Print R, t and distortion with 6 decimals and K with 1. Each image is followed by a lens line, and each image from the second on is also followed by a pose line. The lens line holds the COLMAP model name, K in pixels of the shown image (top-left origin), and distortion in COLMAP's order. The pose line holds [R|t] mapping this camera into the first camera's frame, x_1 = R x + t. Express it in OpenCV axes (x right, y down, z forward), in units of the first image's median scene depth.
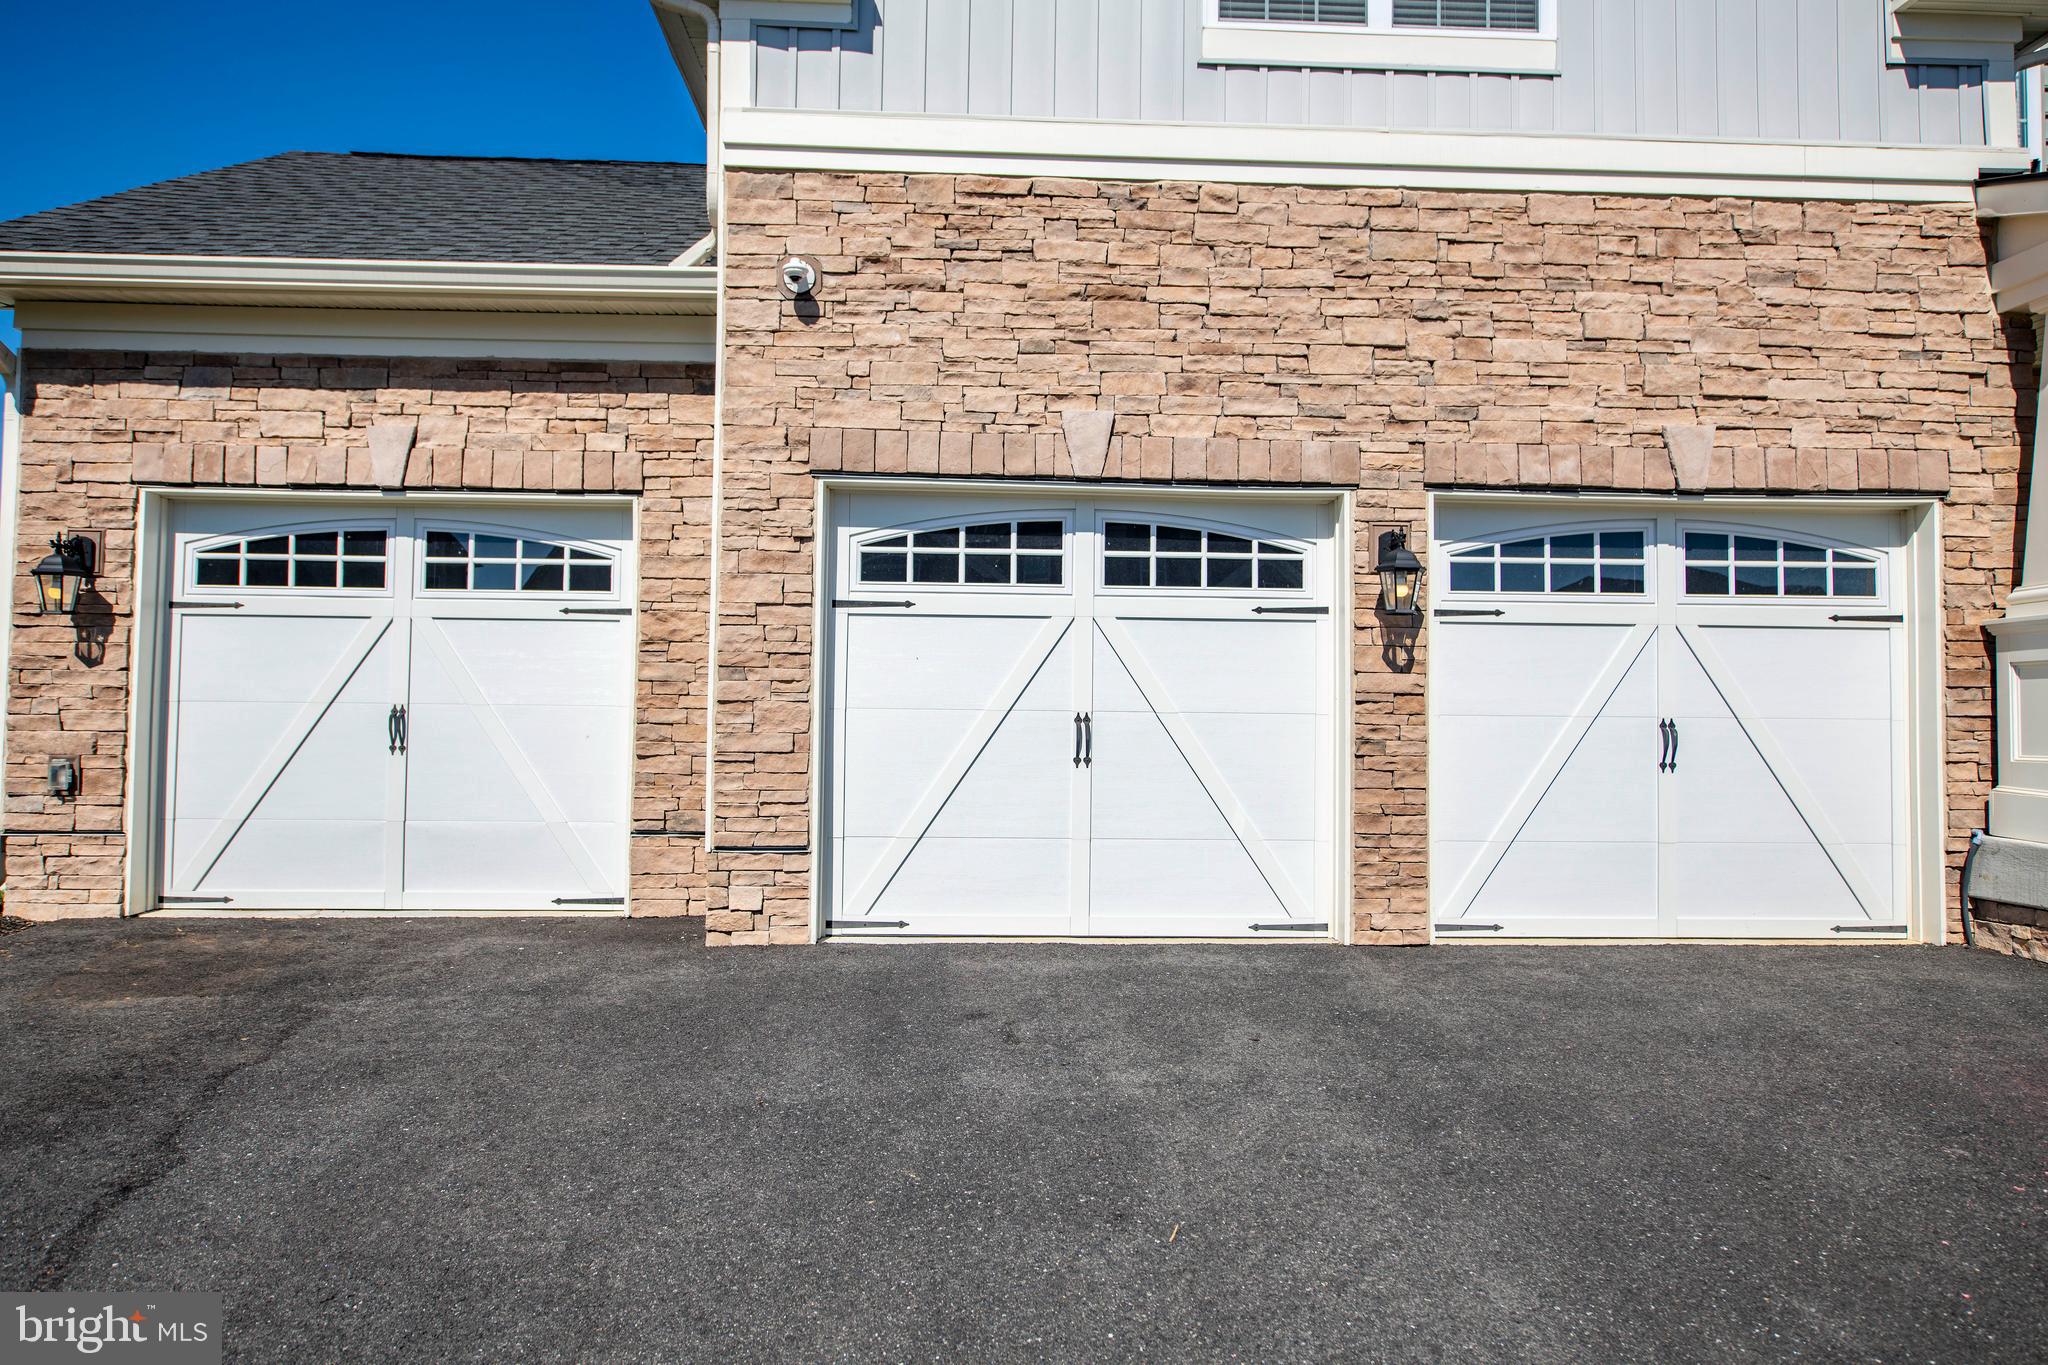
lens RADIAL K [[1321.5, 0, 1024.0], [0, 1321.5, 694.6], [0, 0, 1]] dist [-0.000438, 0.001552]
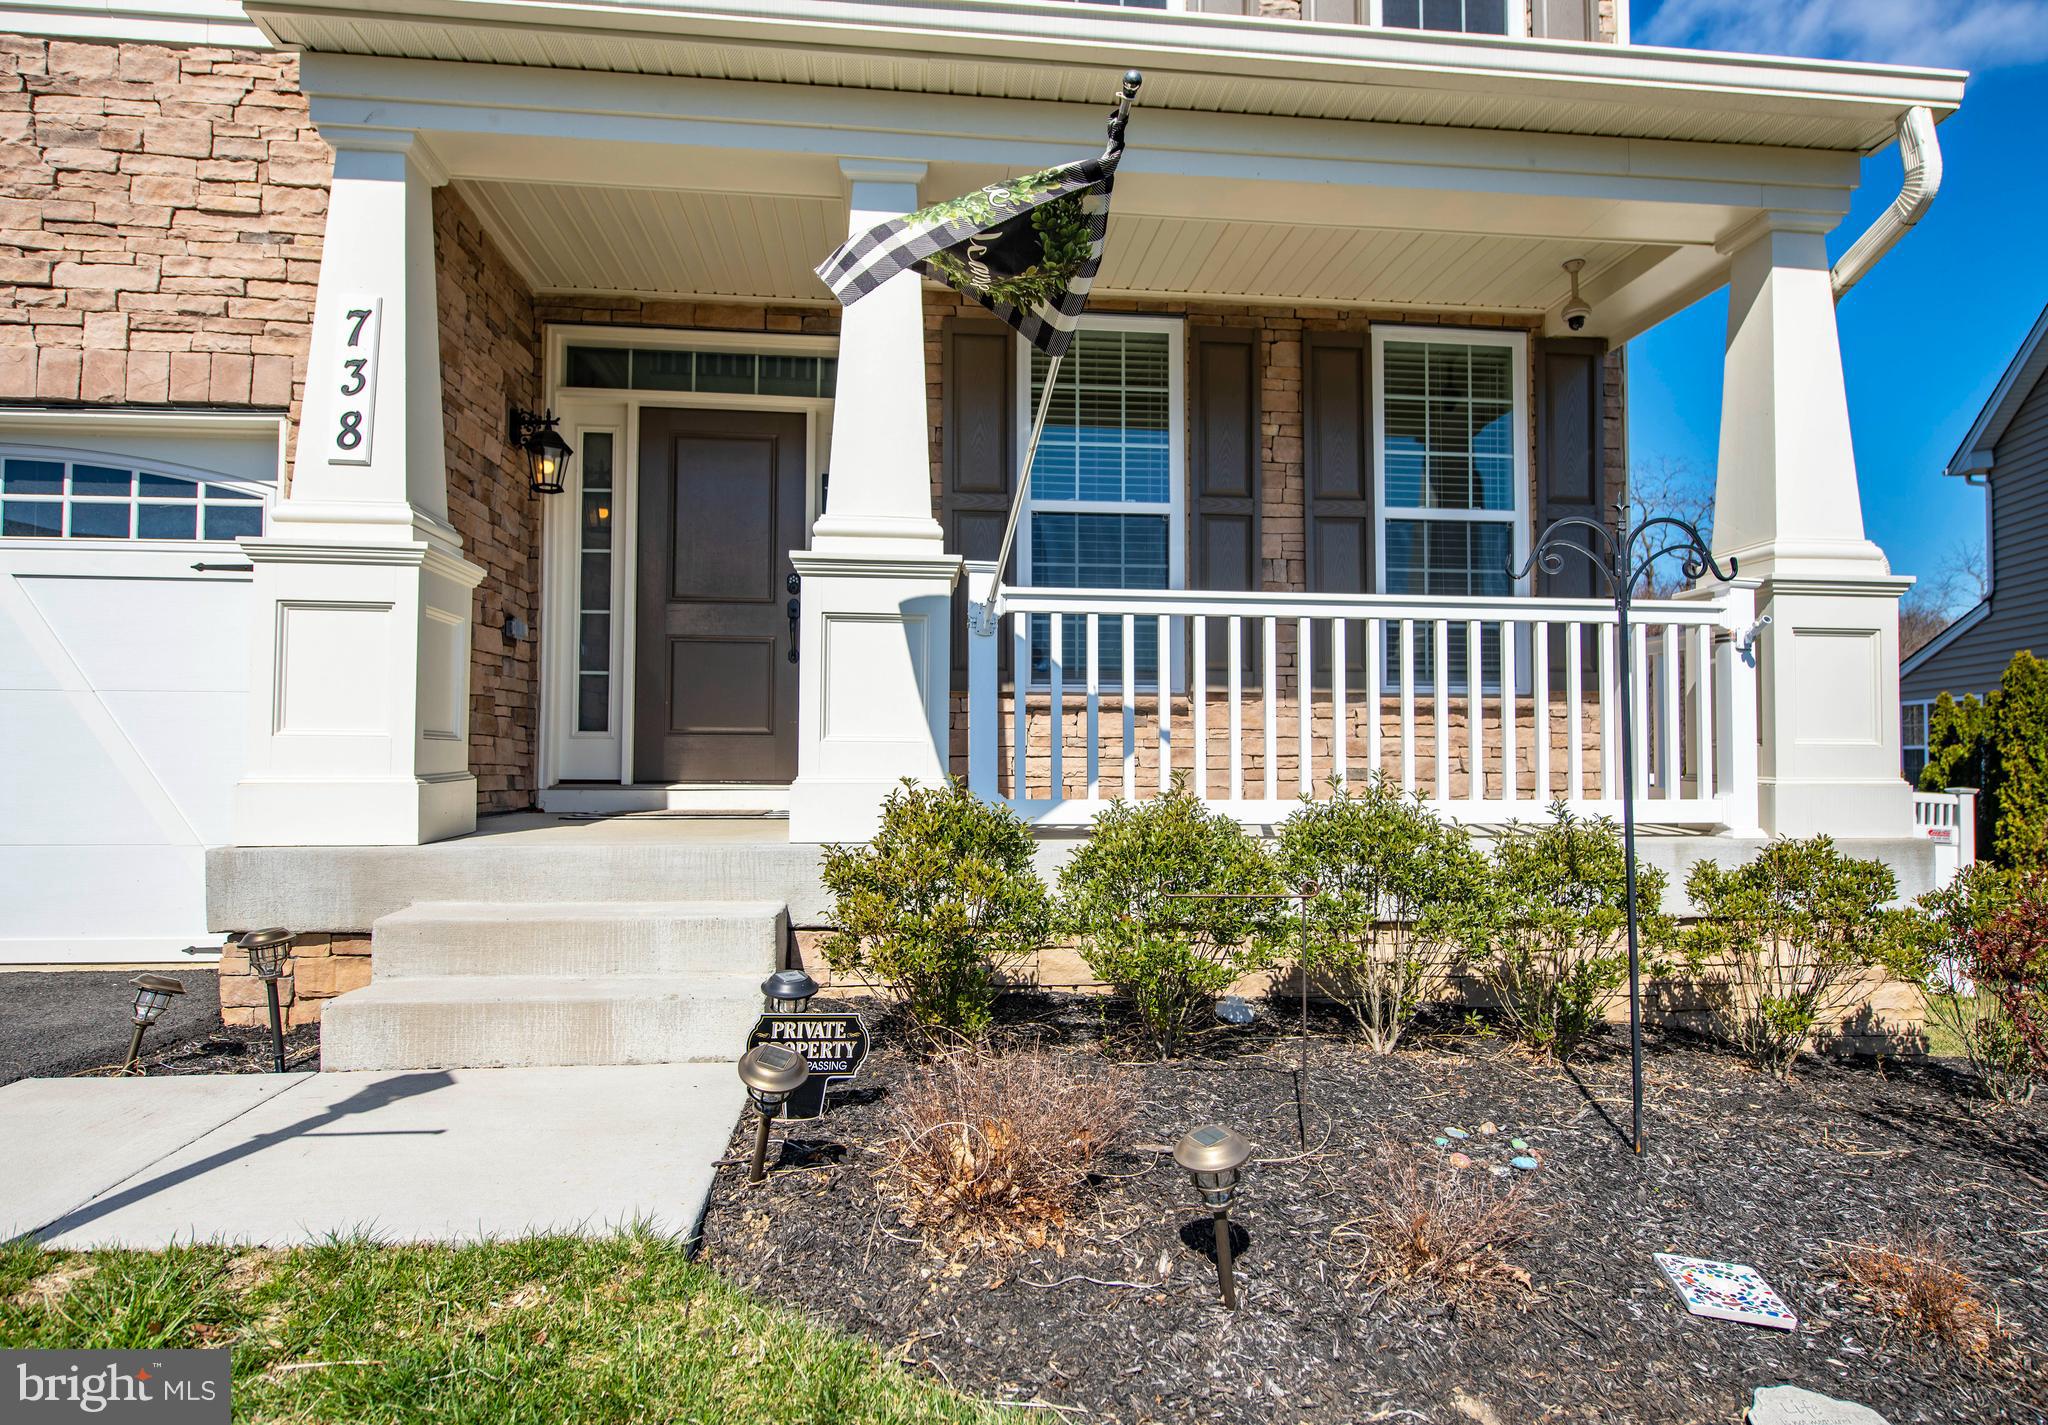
lens RADIAL K [[1206.5, 0, 1022.8], [0, 1206.5, 746.7], [0, 0, 1]] dist [-0.005072, -0.003731]
pose [[0.997160, -0.005173, 0.075128, 1.084337], [0.004168, 0.999900, 0.013533, 0.045383], [-0.075191, -0.013182, 0.997082, 0.231378]]
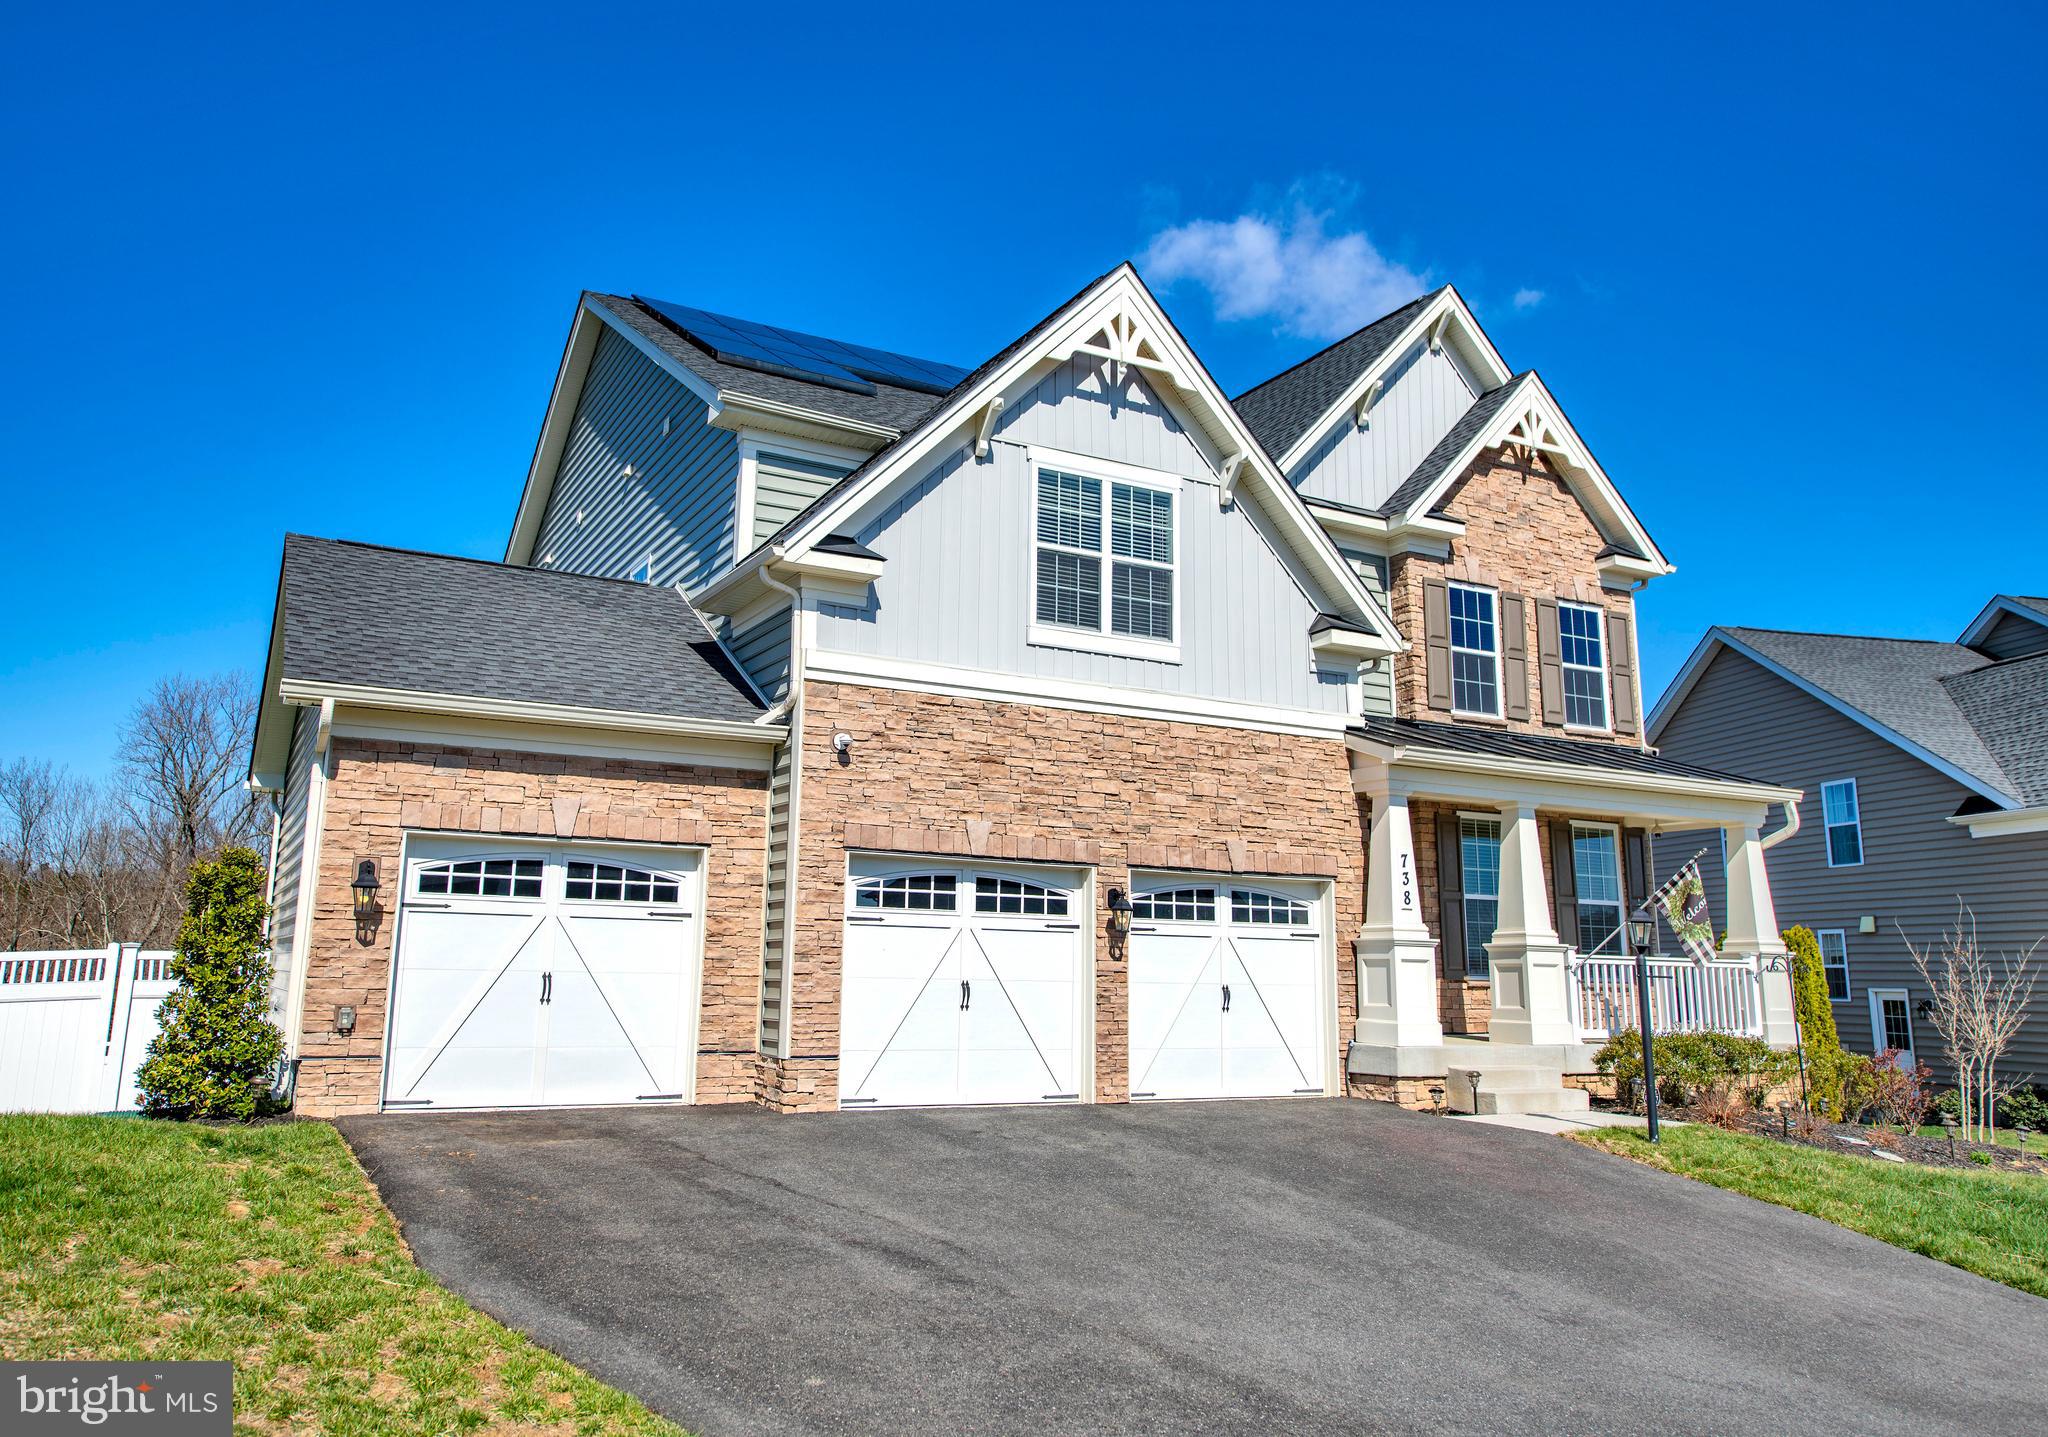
lens RADIAL K [[1520.4, 0, 1018.4], [0, 1520.4, 702.6], [0, 0, 1]] dist [0.004725, 0.000477]
pose [[0.894135, 0.085581, 0.439543, -0.847361], [-0.017870, 0.987605, -0.155940, -0.039397], [-0.447440, 0.131577, 0.884582, -0.957599]]
